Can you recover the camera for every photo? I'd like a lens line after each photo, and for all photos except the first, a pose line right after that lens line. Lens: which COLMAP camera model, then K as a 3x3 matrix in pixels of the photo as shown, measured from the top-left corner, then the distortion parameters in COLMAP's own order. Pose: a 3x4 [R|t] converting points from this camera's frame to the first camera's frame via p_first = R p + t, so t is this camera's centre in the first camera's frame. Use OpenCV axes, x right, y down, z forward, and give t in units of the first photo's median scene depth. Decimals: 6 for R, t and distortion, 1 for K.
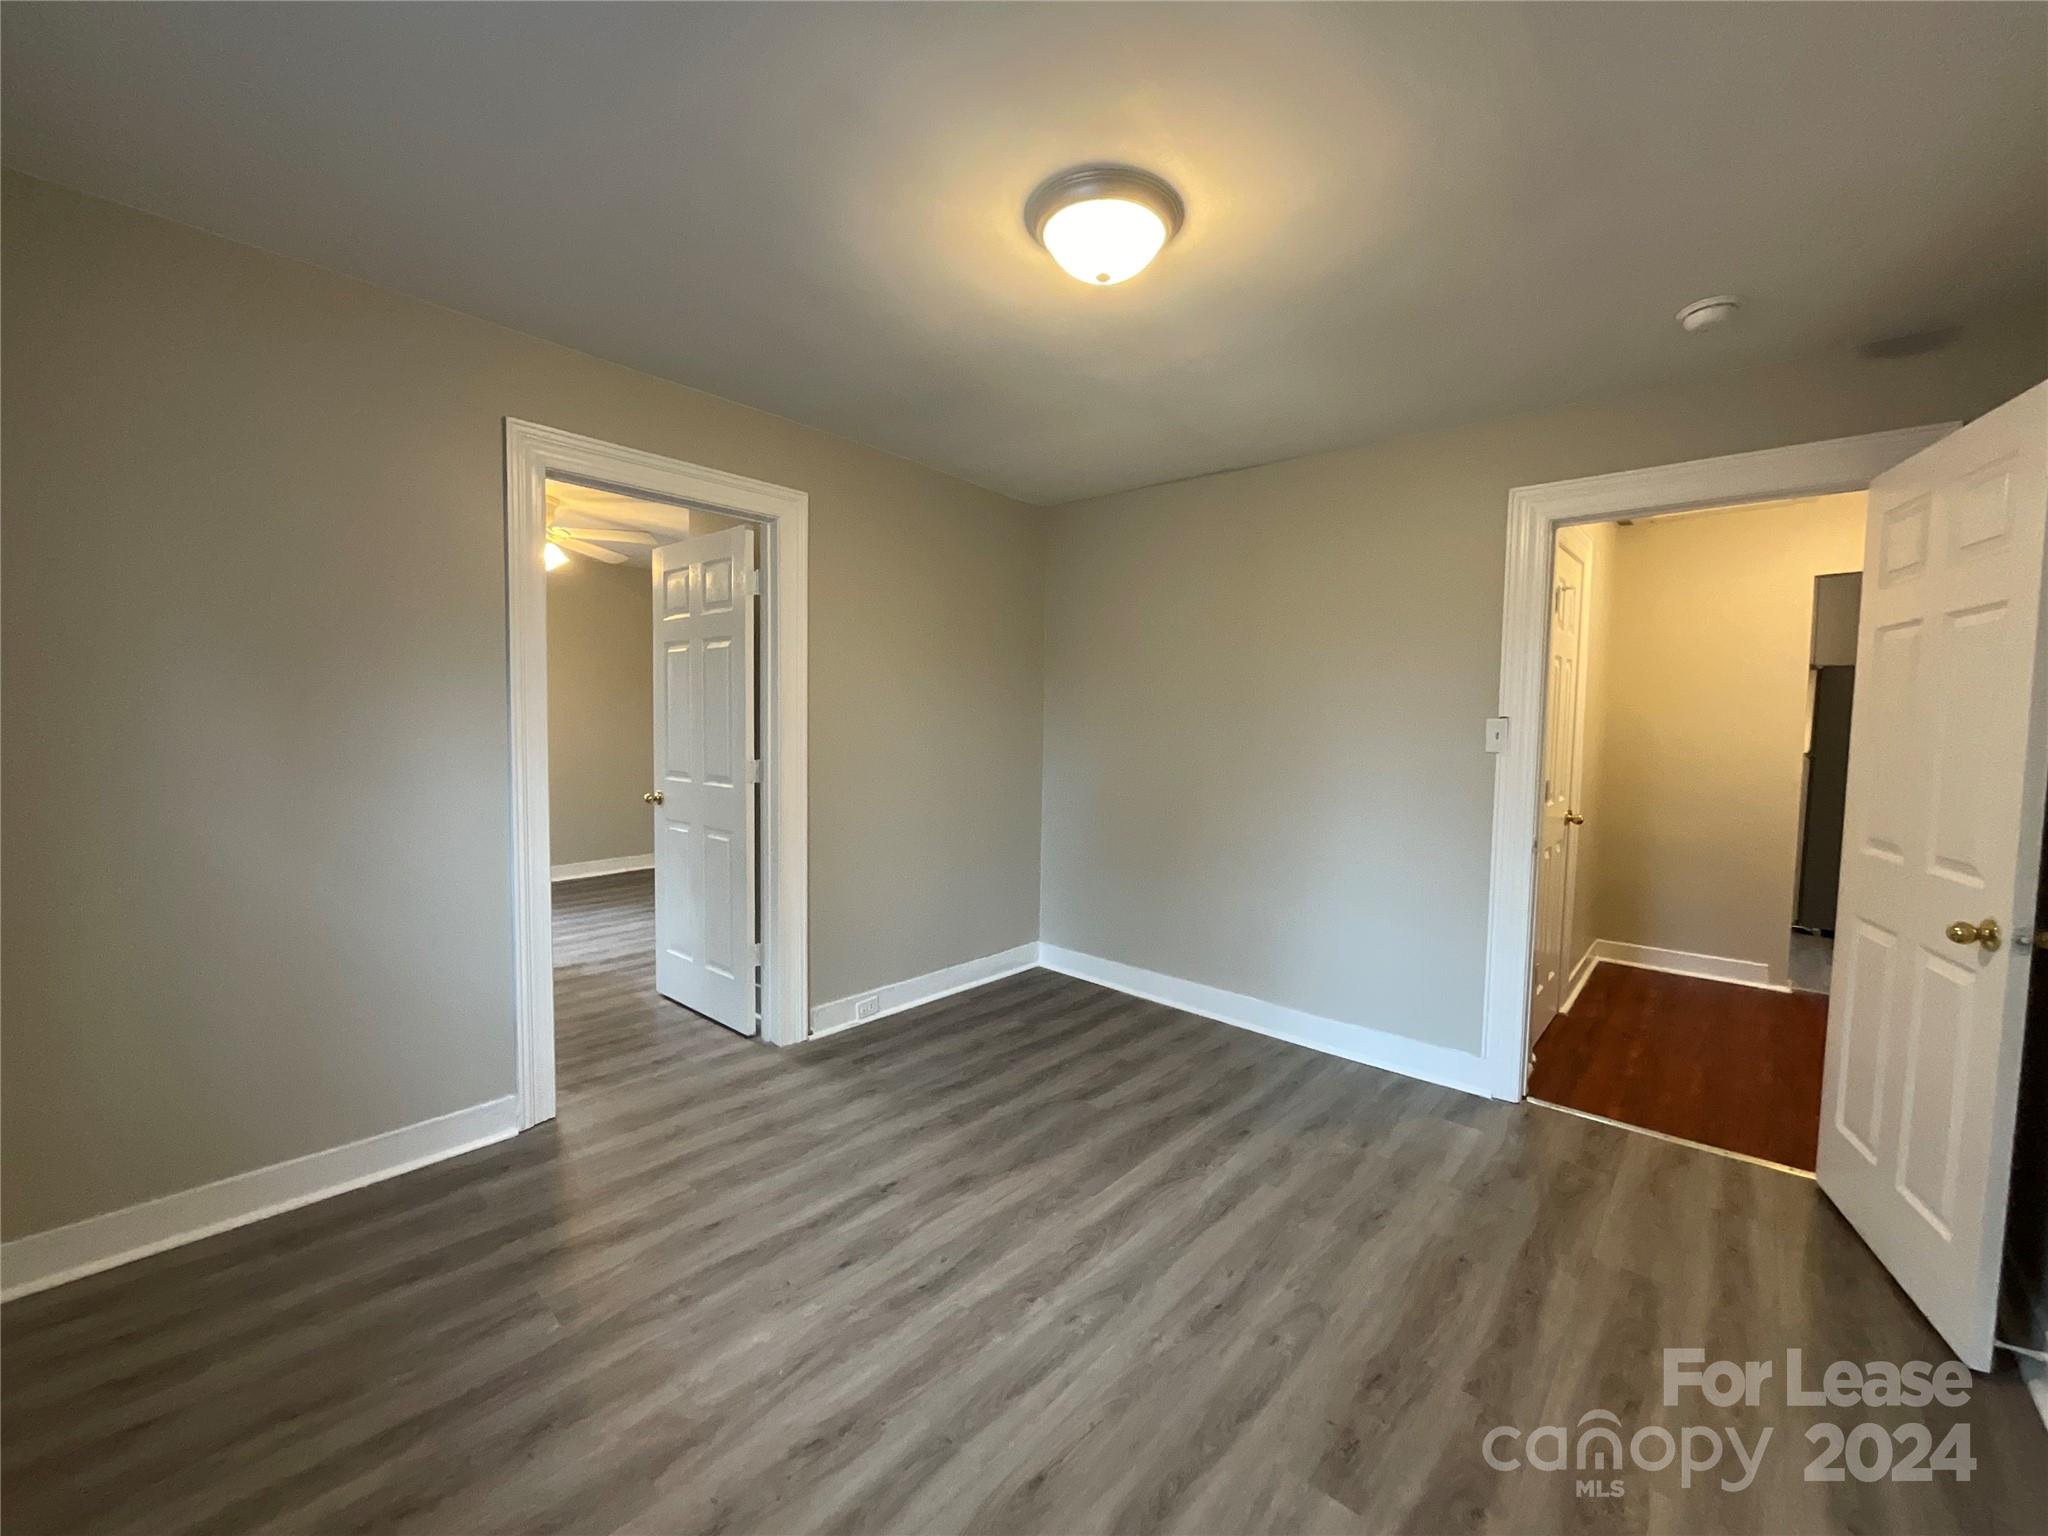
lens RADIAL K [[831.2, 0, 1029.4], [0, 831.2, 770.1], [0, 0, 1]] dist [0.000510, 0.000605]
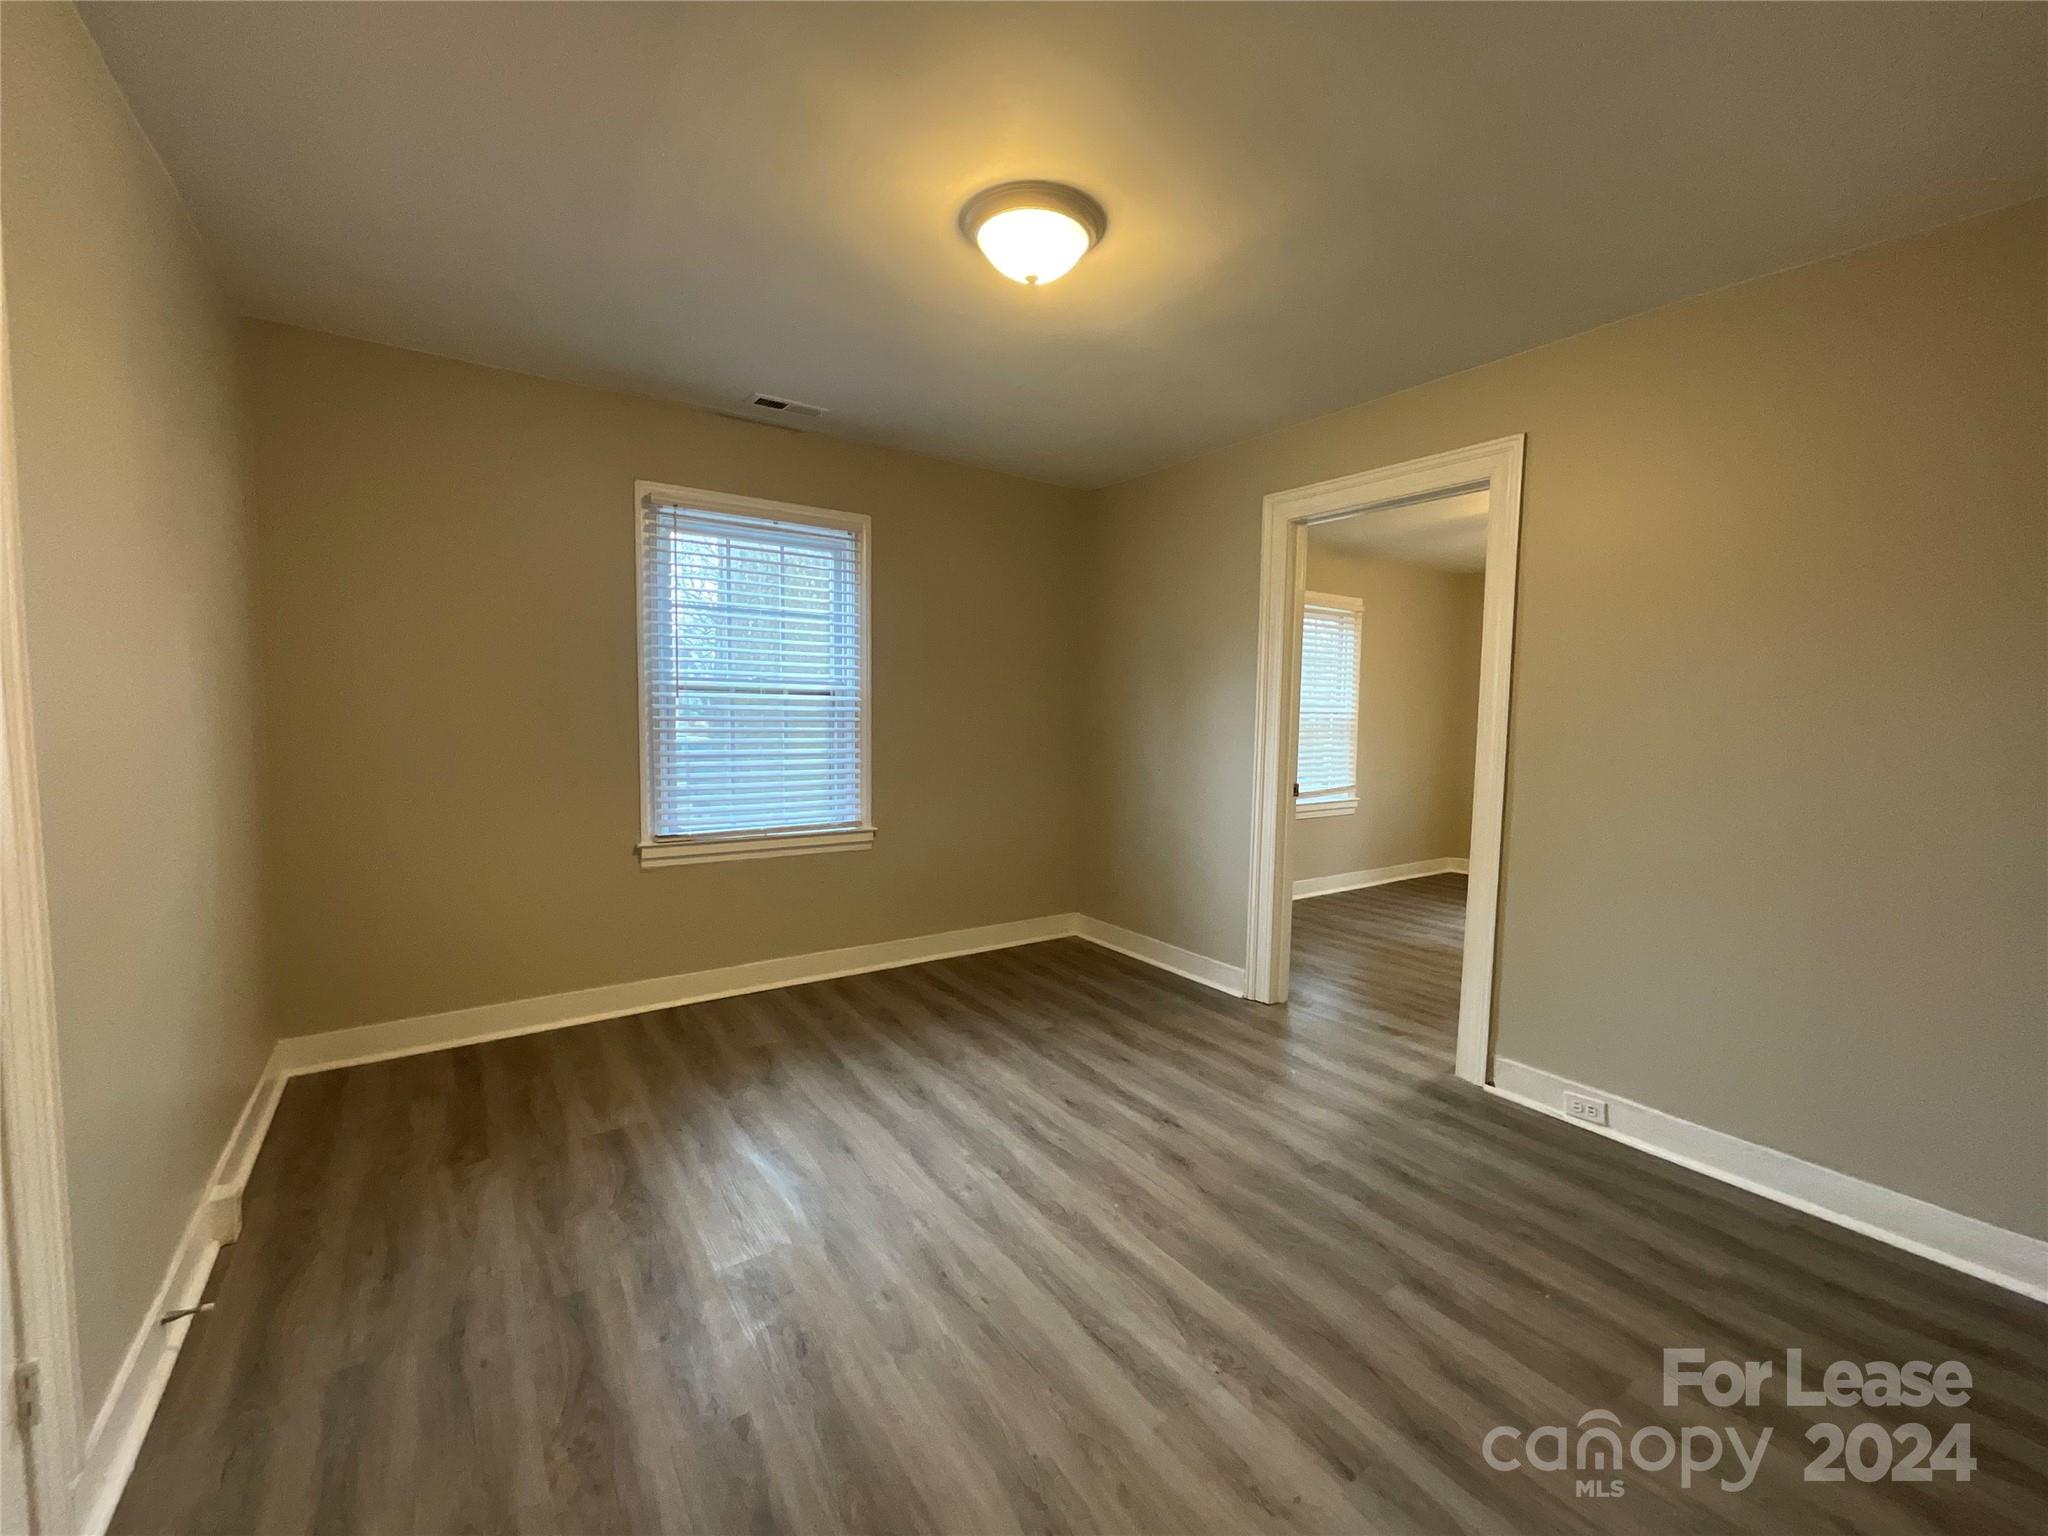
lens RADIAL K [[831.2, 0, 1029.4], [0, 831.2, 770.1], [0, 0, 1]] dist [0.000510, 0.000605]
pose [[-0.244639, 0.048278, -0.968412, 0.925095], [-0.076474, 0.994688, 0.068907, -0.025944], [0.966594, 0.090916, -0.239647, 1.042784]]
